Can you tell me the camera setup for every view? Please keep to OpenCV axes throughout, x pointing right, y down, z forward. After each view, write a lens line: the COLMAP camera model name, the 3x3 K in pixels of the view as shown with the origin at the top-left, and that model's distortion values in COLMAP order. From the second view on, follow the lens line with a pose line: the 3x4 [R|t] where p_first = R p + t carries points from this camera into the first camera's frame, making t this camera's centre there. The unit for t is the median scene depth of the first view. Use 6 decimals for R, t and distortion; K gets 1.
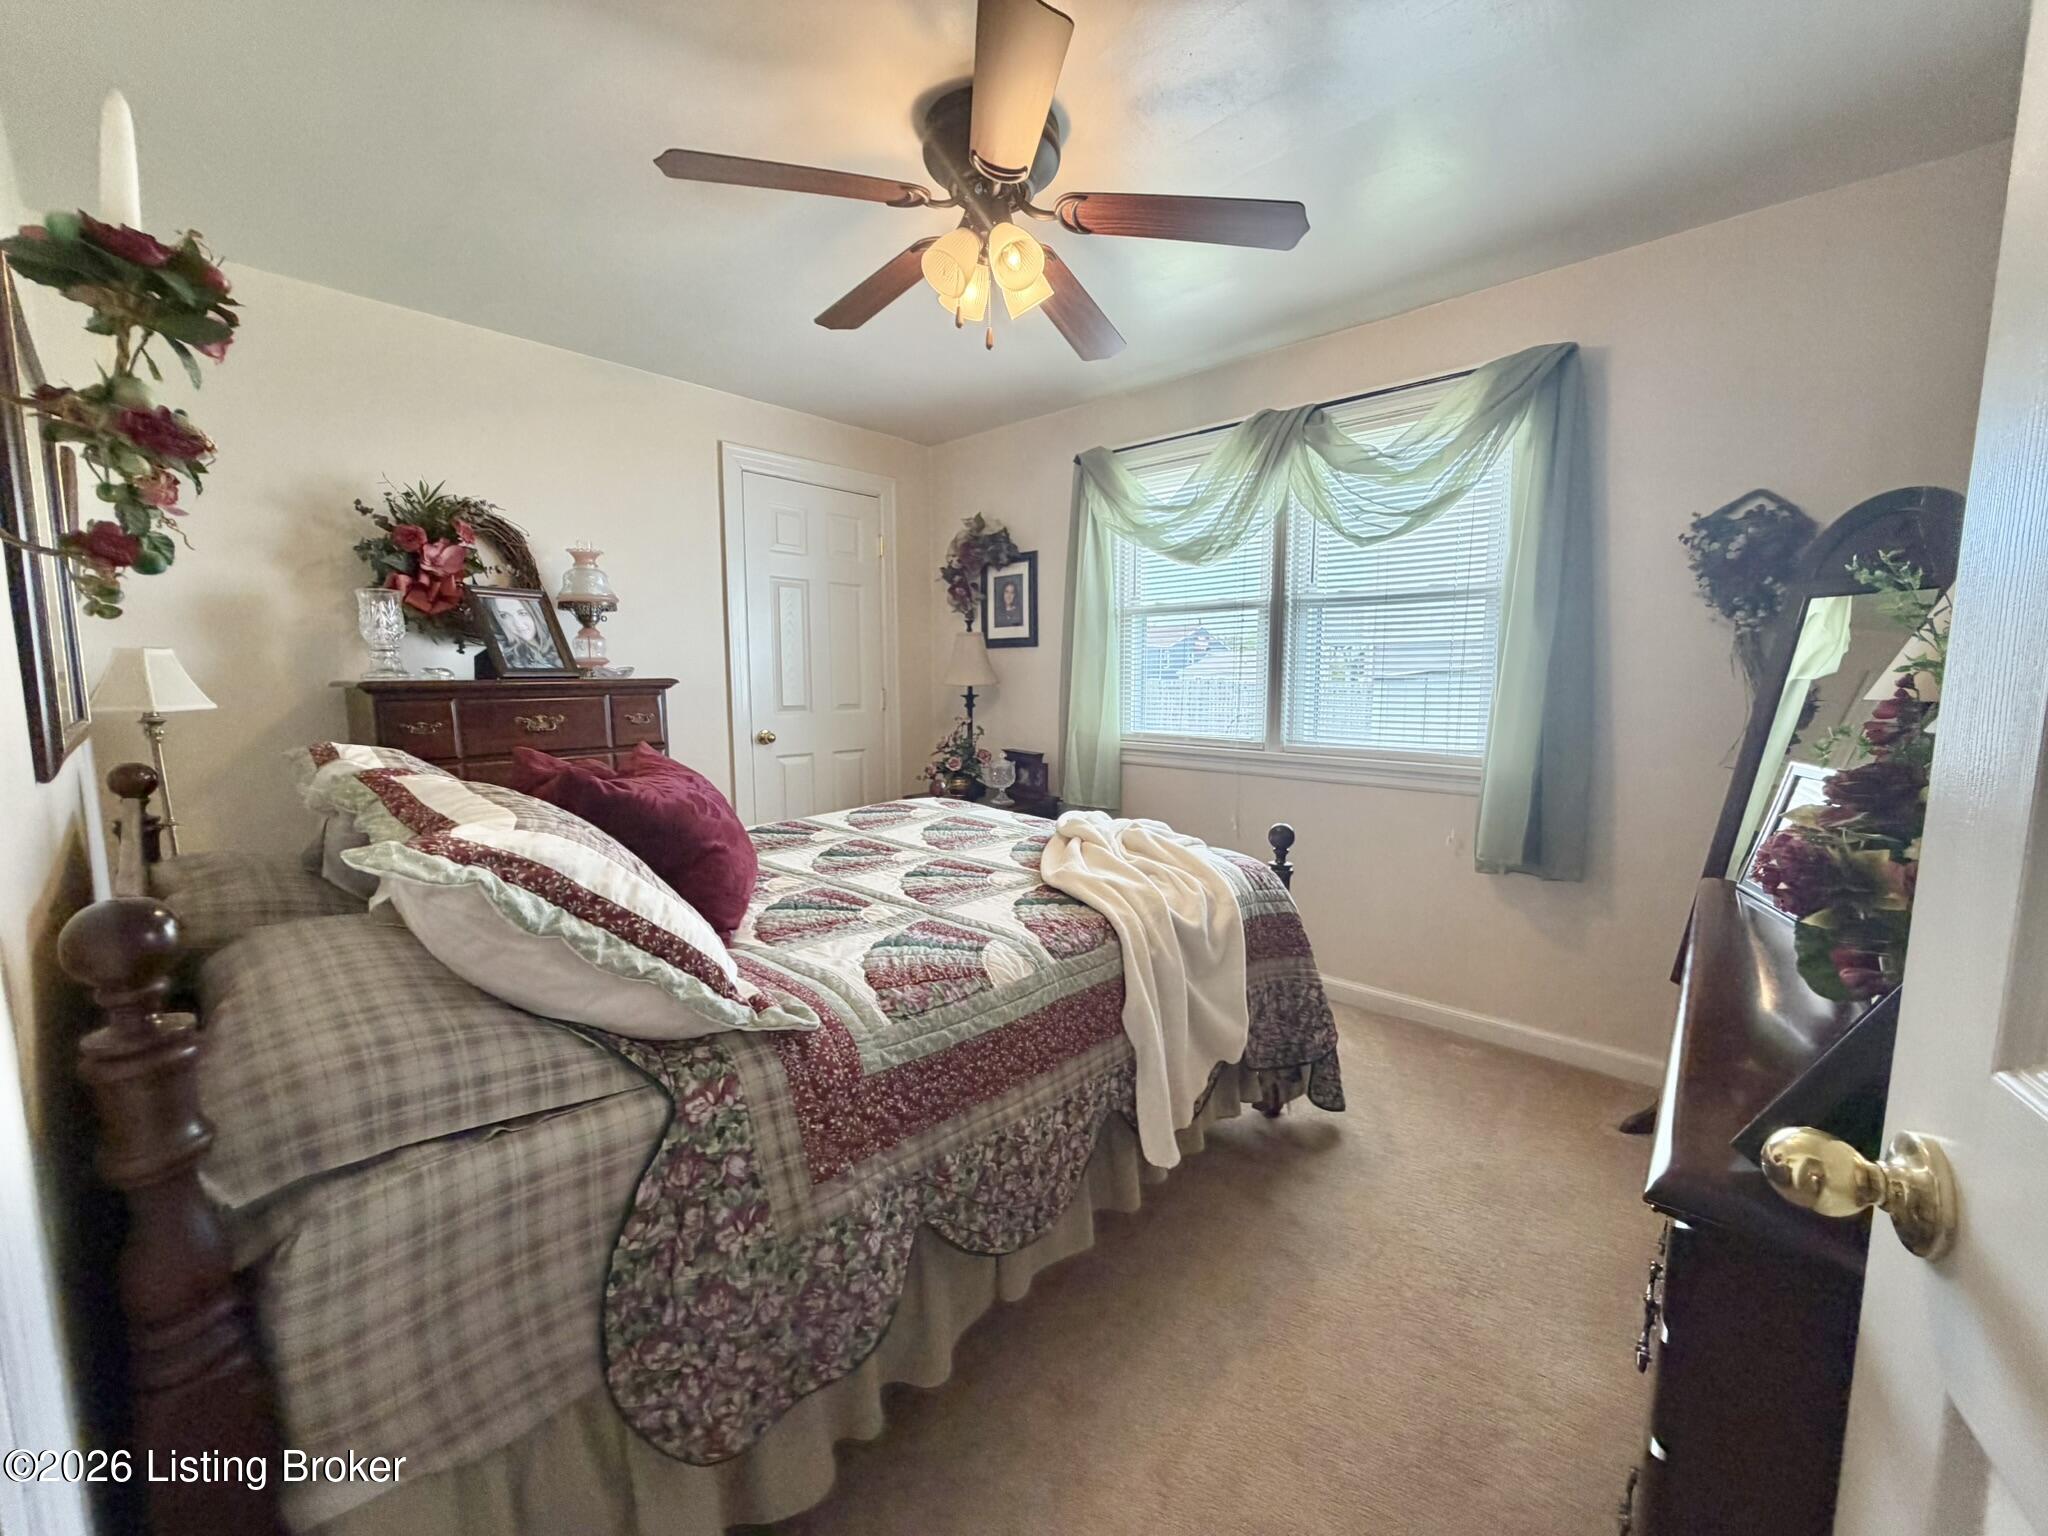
lens RADIAL K [[817.6, 0, 1022.8], [0, 817.6, 768.4], [0, 0, 1]] dist [-0.002223, 0.000465]
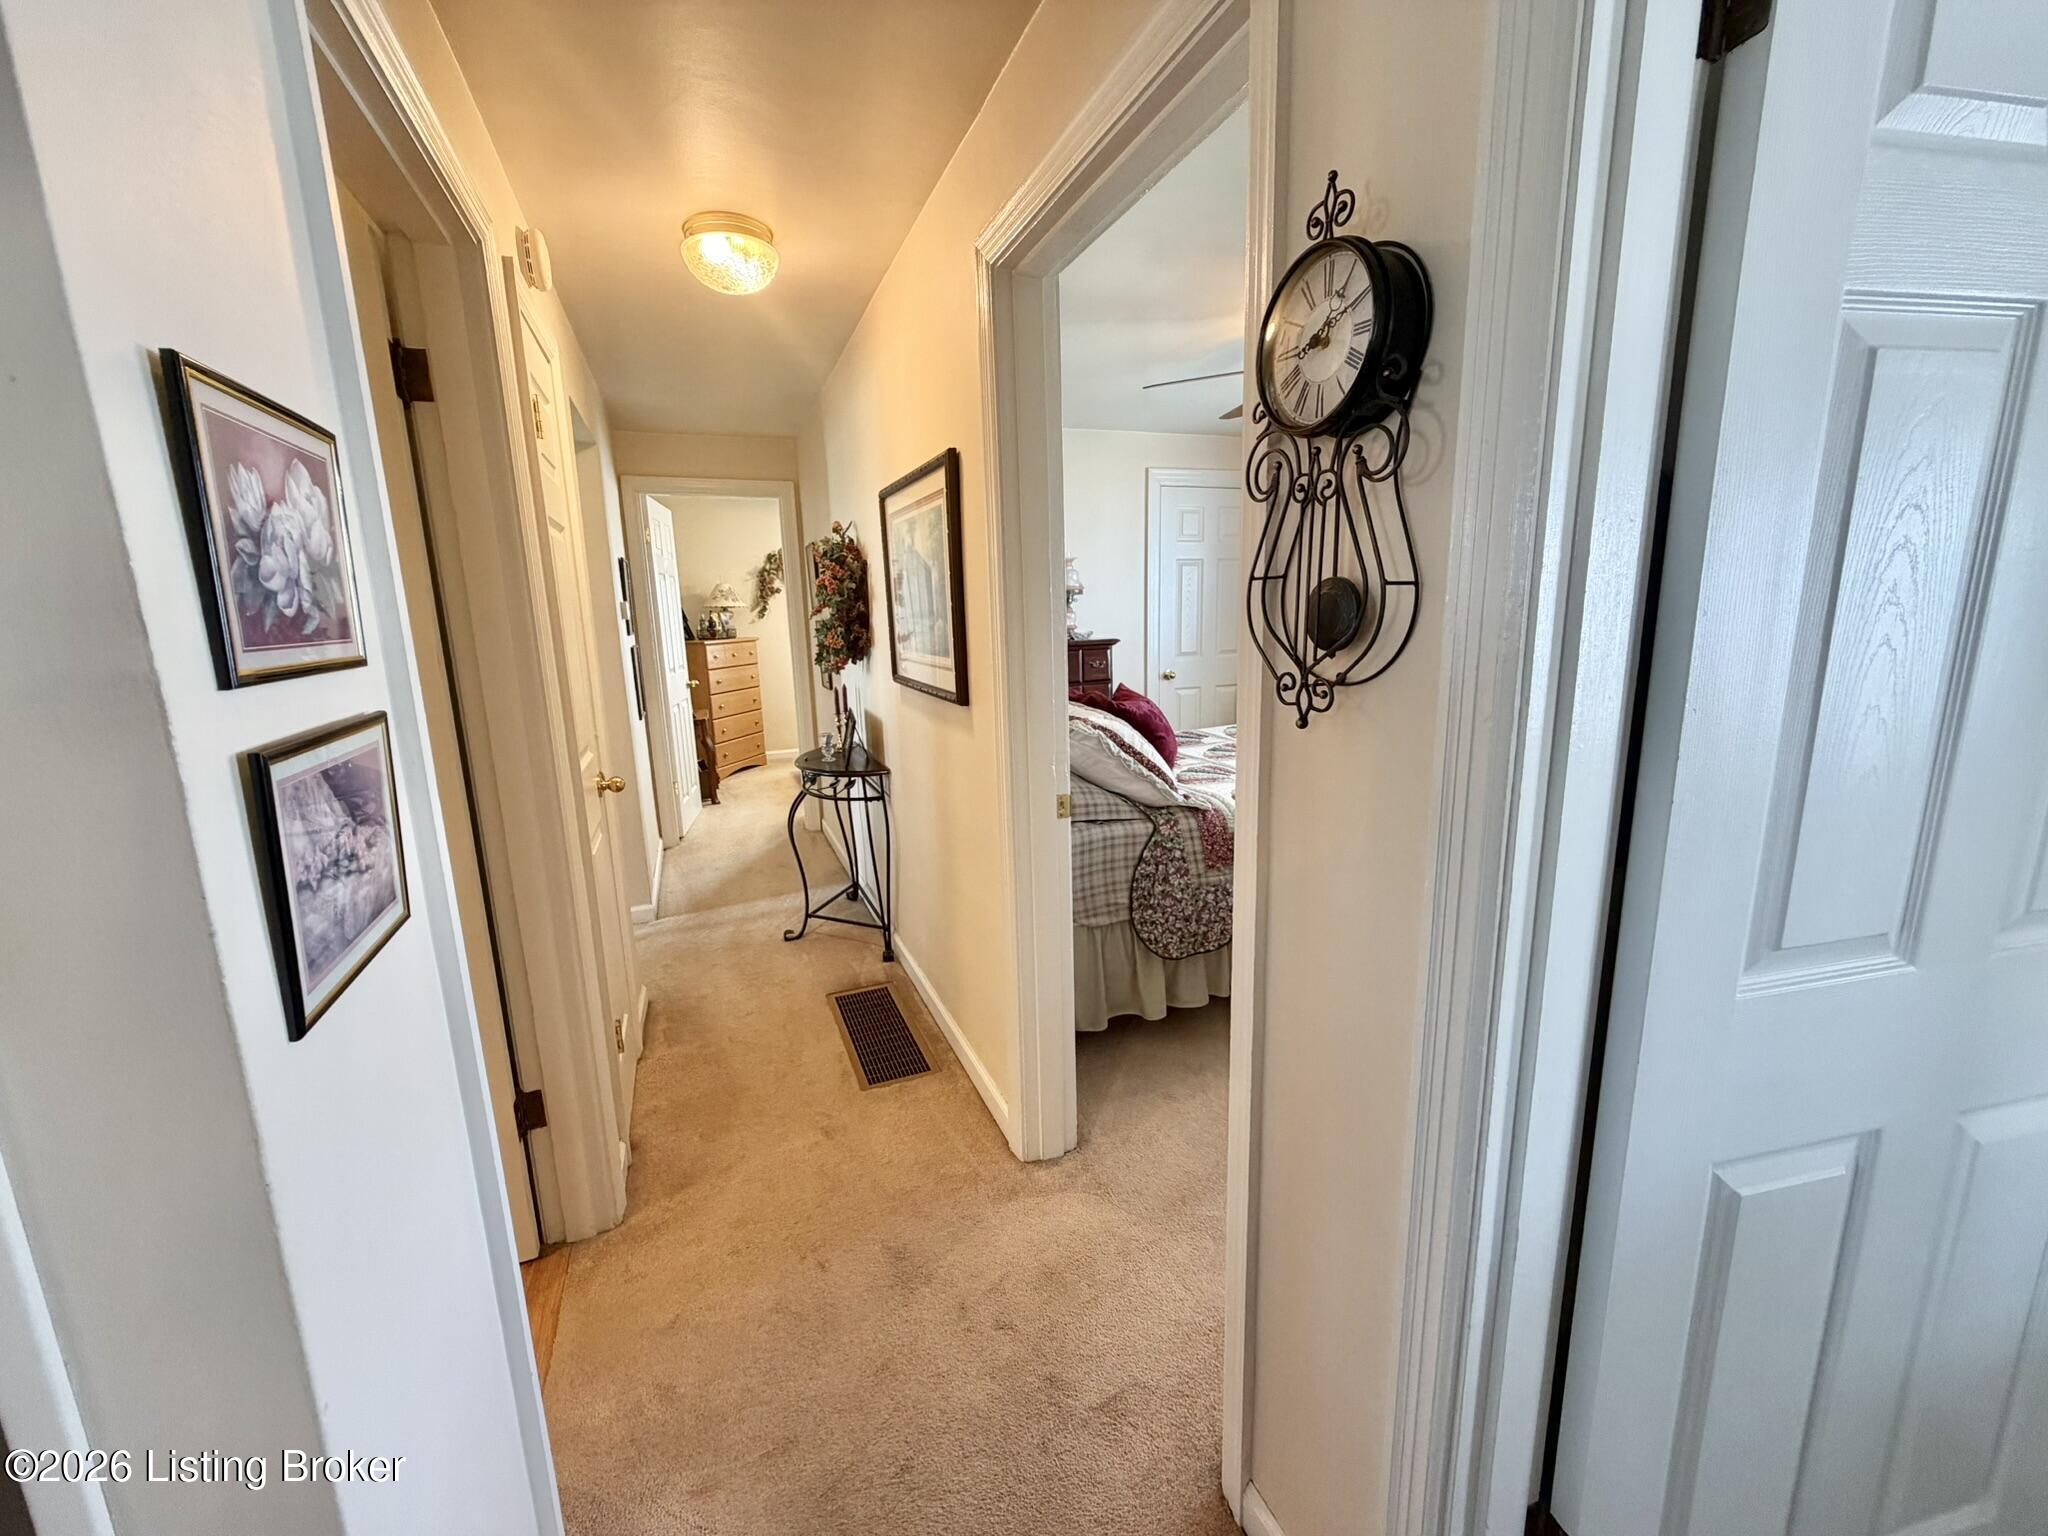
lens RADIAL K [[817.6, 0, 1022.4], [0, 817.6, 765.7], [0, 0, 1]] dist [-0.002223, 0.000465]
pose [[0.899697, 0.061016, -0.432229, 0.306923], [-0.024837, 0.995734, 0.088863, -0.005196], [0.435807, -0.069215, 0.897375, -1.508723]]
